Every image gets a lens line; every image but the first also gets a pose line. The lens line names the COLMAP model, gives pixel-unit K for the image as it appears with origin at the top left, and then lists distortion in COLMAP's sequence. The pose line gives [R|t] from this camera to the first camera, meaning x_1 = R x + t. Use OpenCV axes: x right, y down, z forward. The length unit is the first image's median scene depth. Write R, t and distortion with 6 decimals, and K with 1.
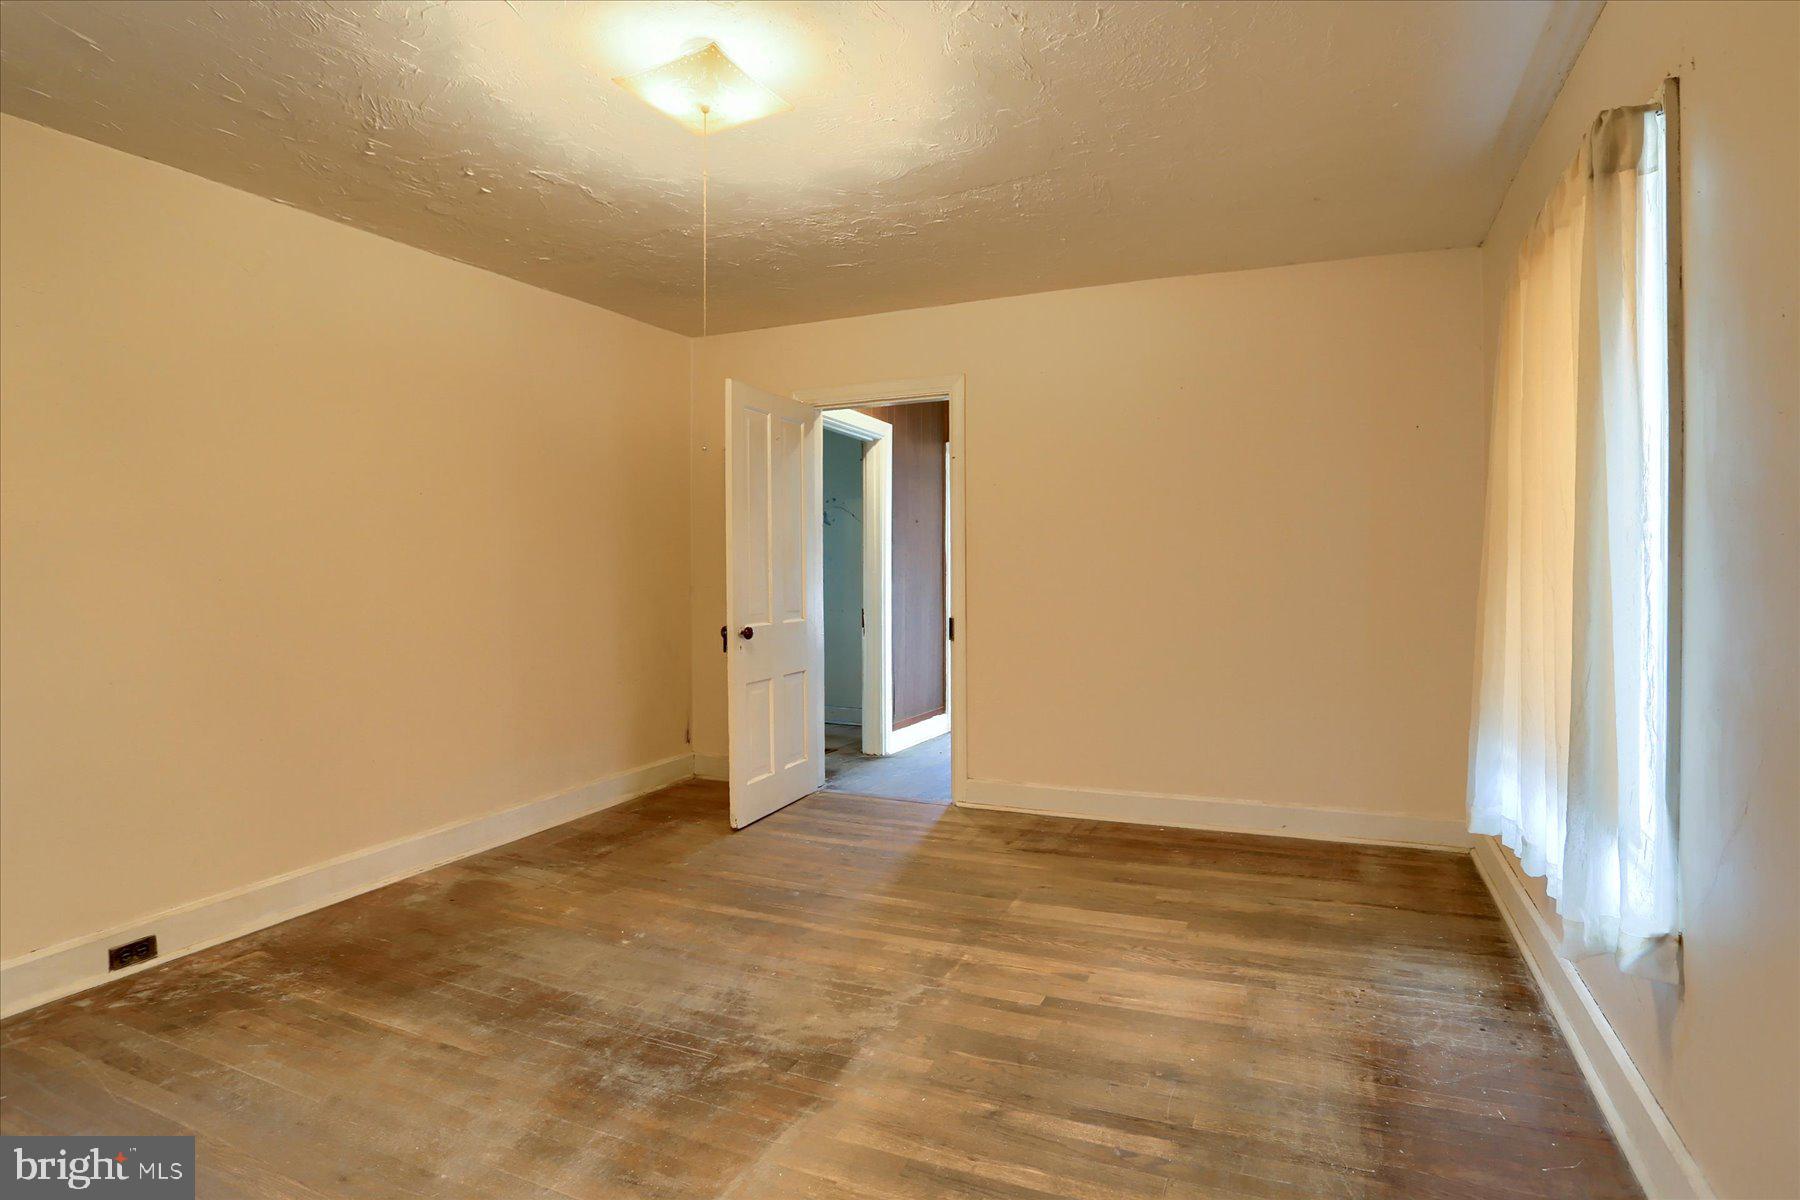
lens RADIAL K [[900.2, 0, 899.6], [0, 900.2, 587.3], [0, 0, 1]] dist [-0.072606, 0.030323]
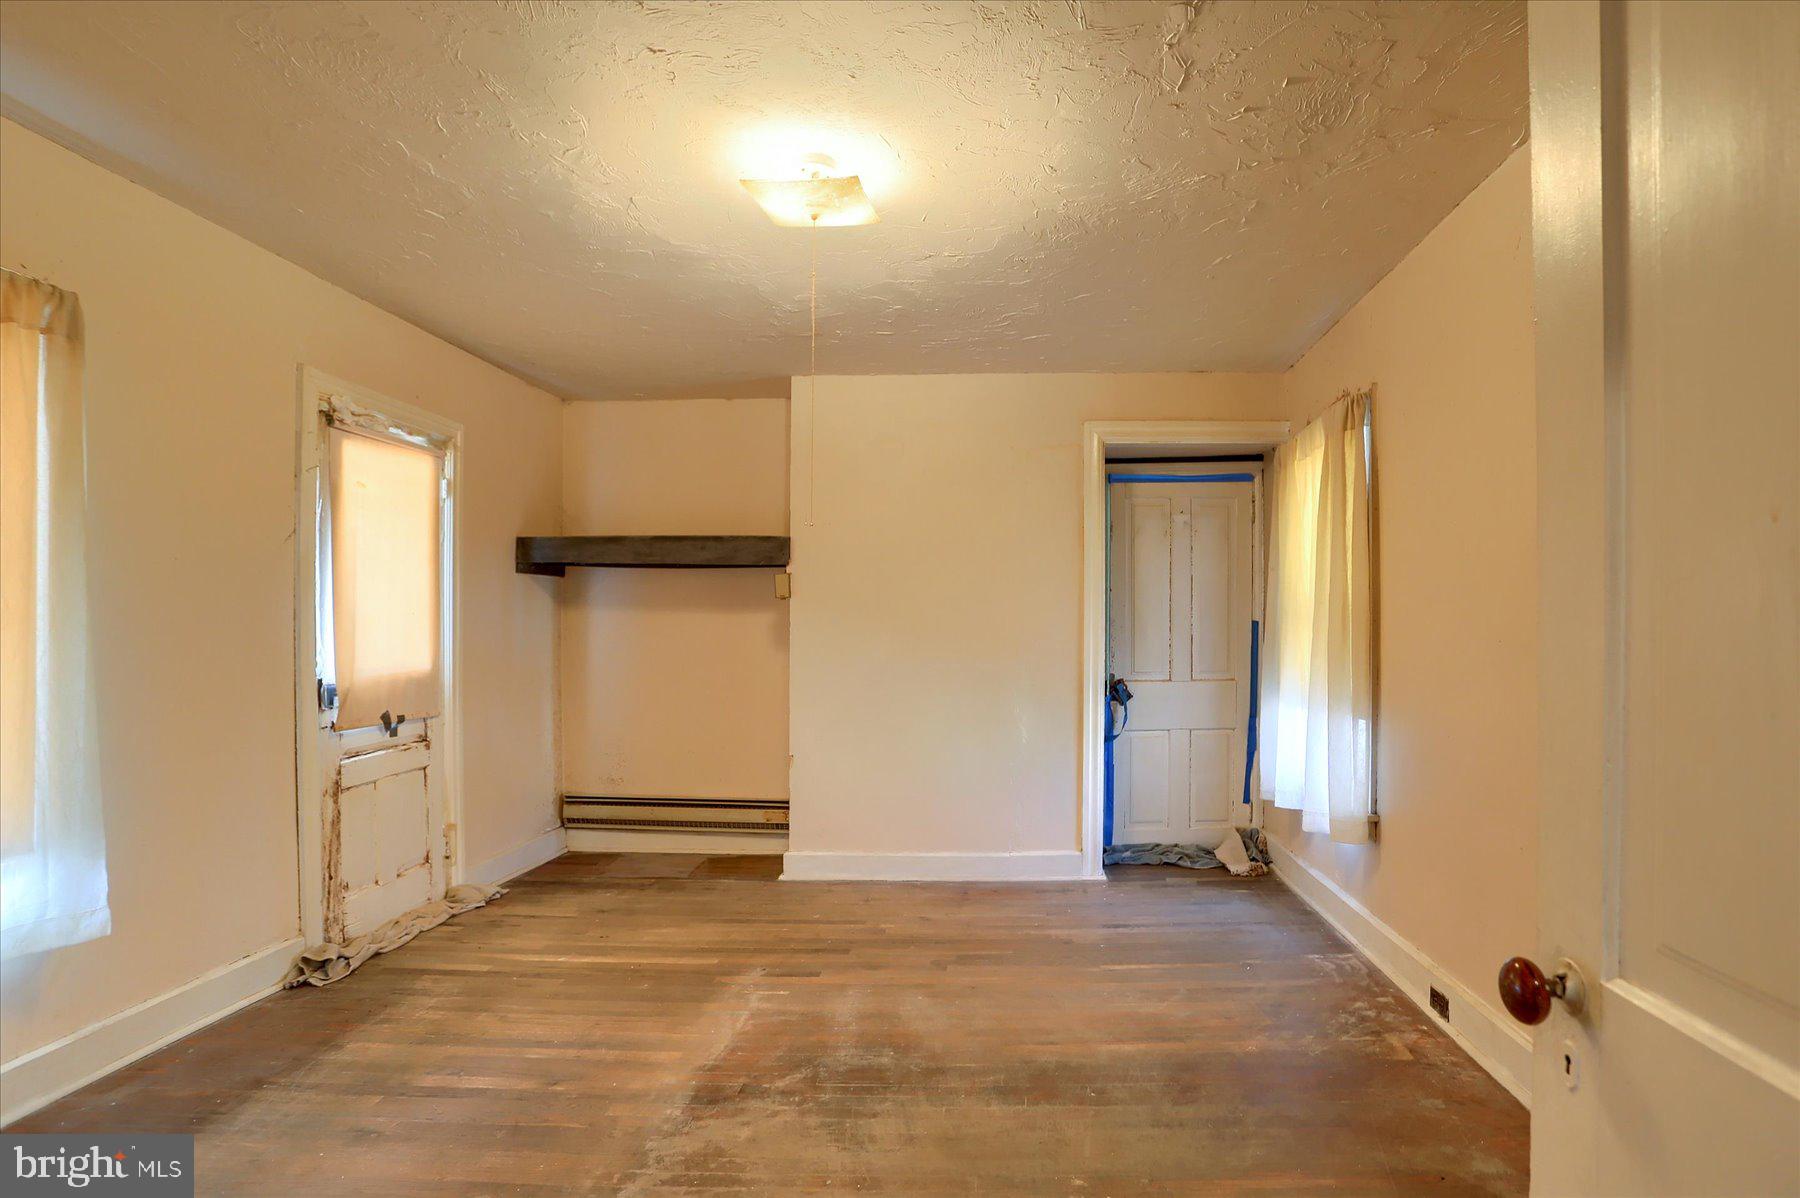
lens RADIAL K [[900.2, 0, 899.6], [0, 900.2, 586.3], [0, 0, 1]] dist [-0.072606, 0.030323]
pose [[-0.941981, 0.000389, -0.335667, 0.054930], [0.003545, 0.999955, -0.008788, -0.063108], [0.335648, -0.009468, -0.941940, 1.983629]]
